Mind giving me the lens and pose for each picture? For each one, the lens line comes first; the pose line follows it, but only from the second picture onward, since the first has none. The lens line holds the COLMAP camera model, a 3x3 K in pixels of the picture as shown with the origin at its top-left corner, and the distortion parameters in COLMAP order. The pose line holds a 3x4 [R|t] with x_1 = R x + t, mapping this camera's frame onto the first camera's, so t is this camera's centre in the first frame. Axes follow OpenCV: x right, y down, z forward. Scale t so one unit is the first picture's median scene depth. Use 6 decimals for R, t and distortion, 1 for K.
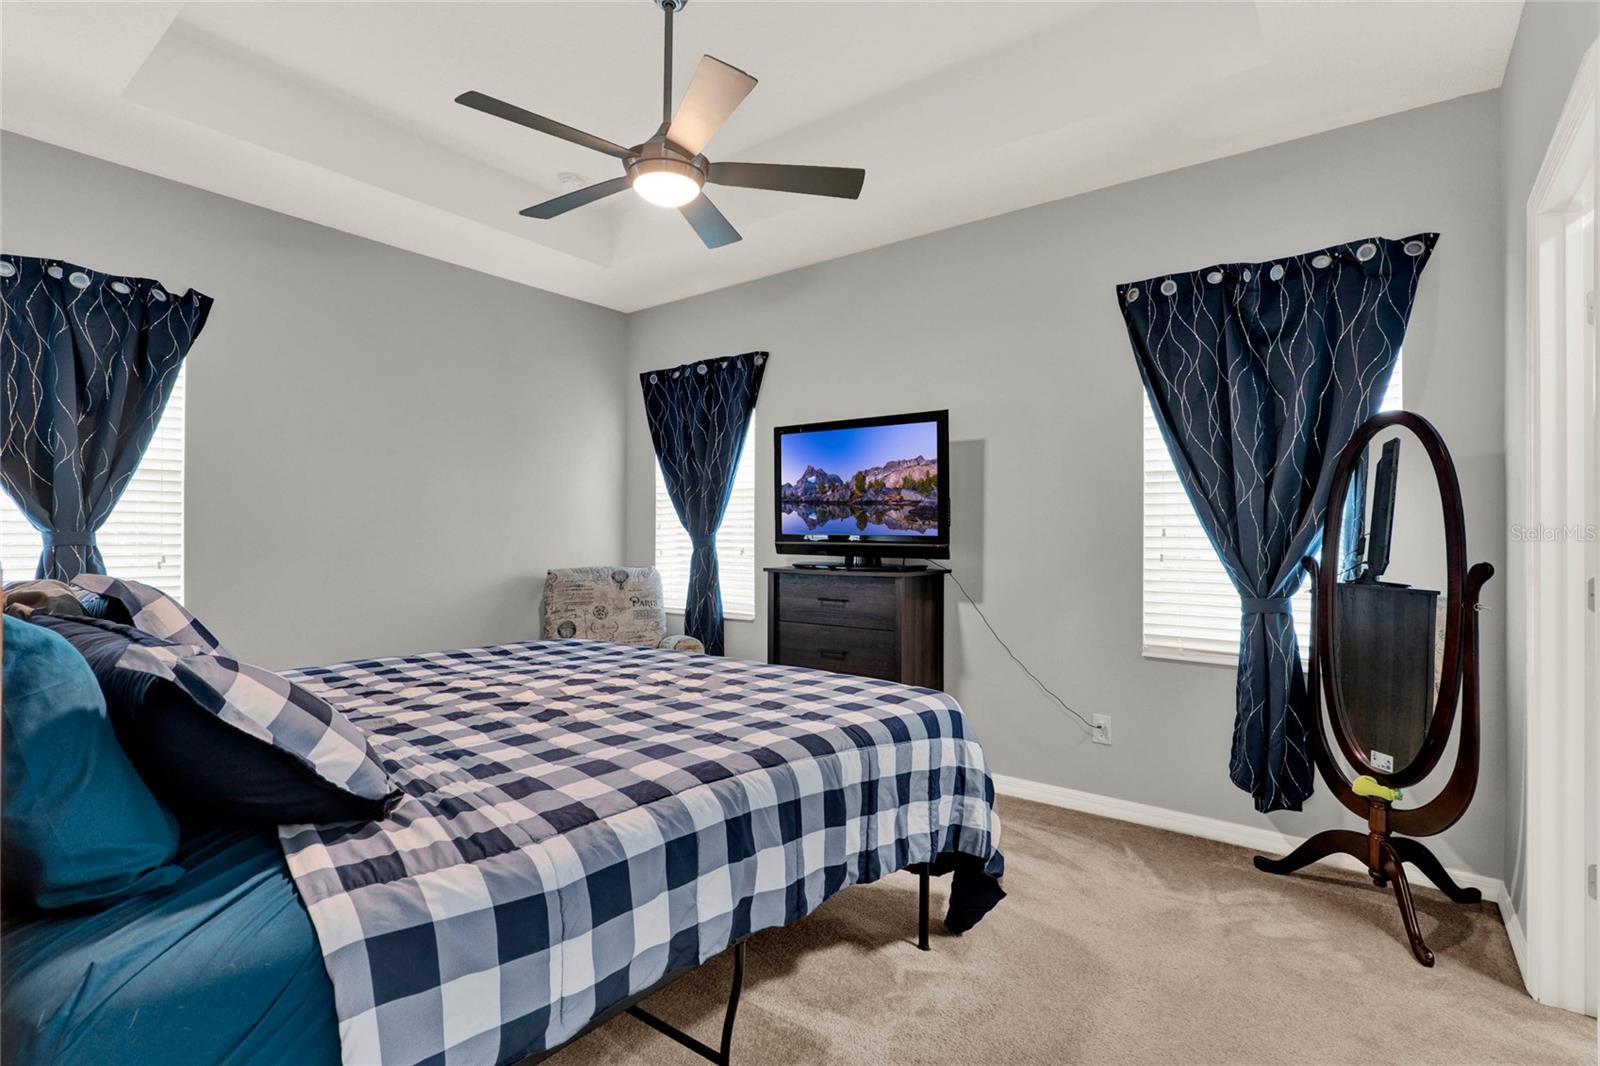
lens RADIAL K [[759.0, 0, 808.5], [0, 759.0, 533.3], [0, 0, 1]] dist [-0.024260, 0.006693]
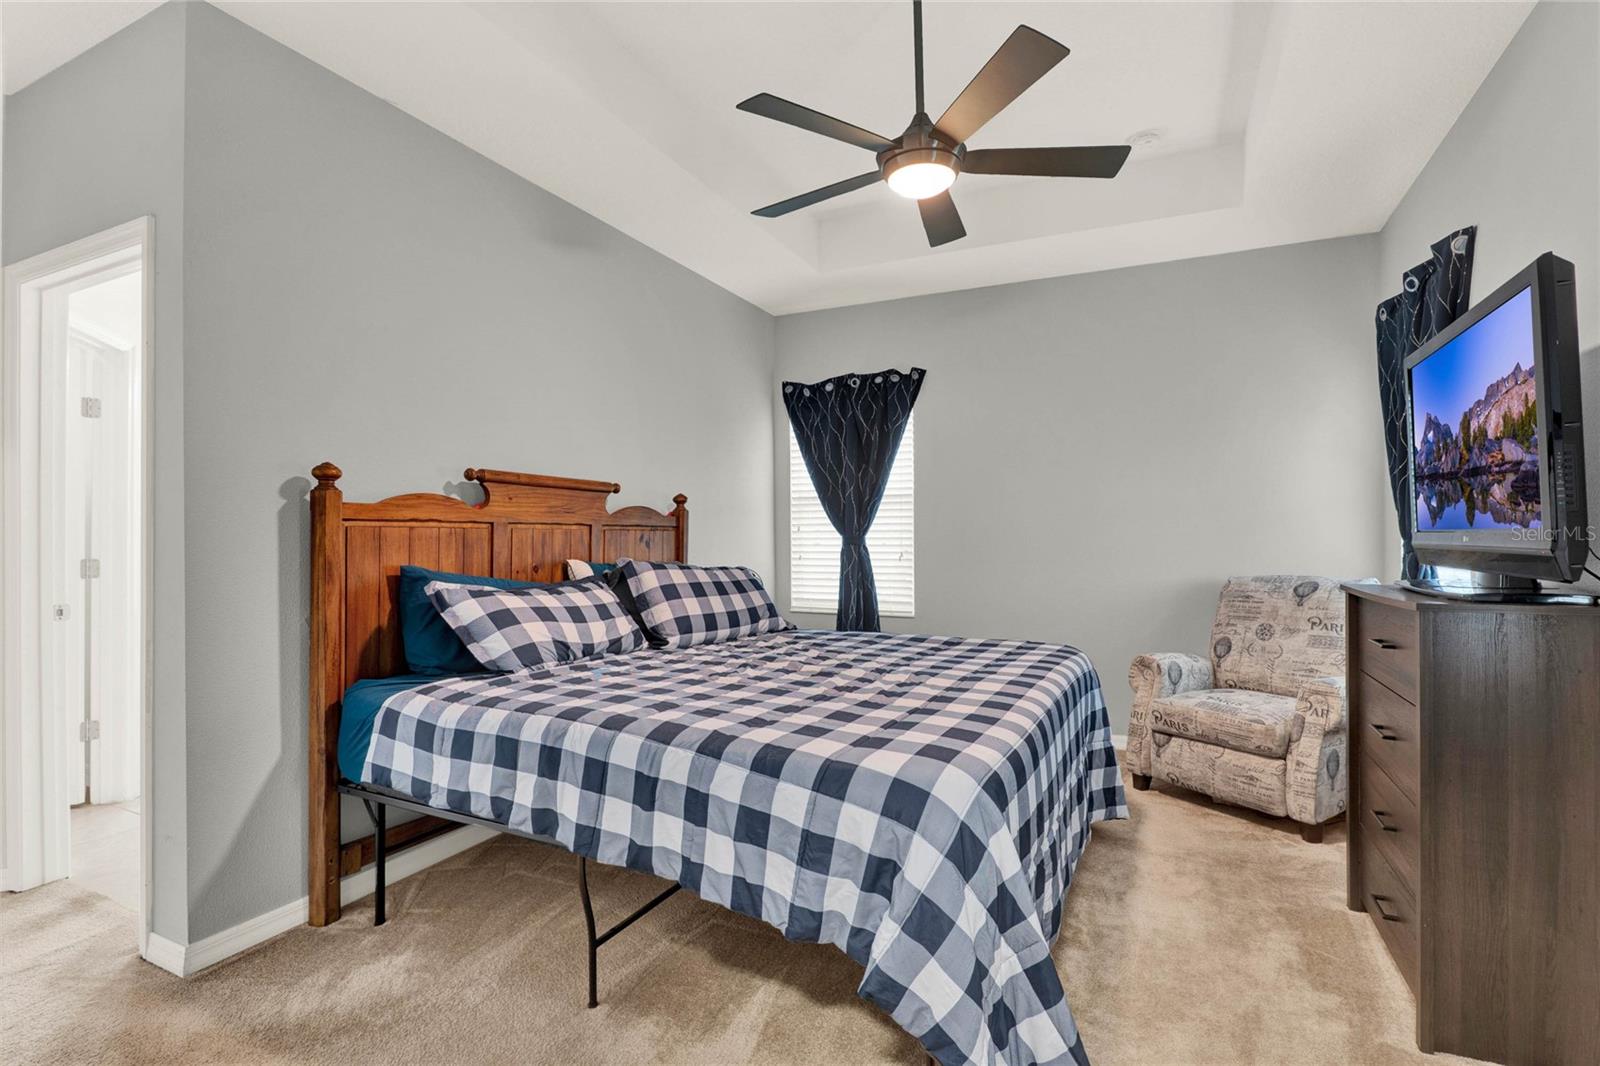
lens RADIAL K [[759.0, 0, 807.3], [0, 759.0, 536.8], [0, 0, 1]] dist [-0.024260, 0.006693]
pose [[0.205522, -0.007029, -0.978627, 0.537427], [0.009261, 0.999943, -0.005237, 0.004721], [0.978609, -0.007987, 0.205576, 0.480483]]
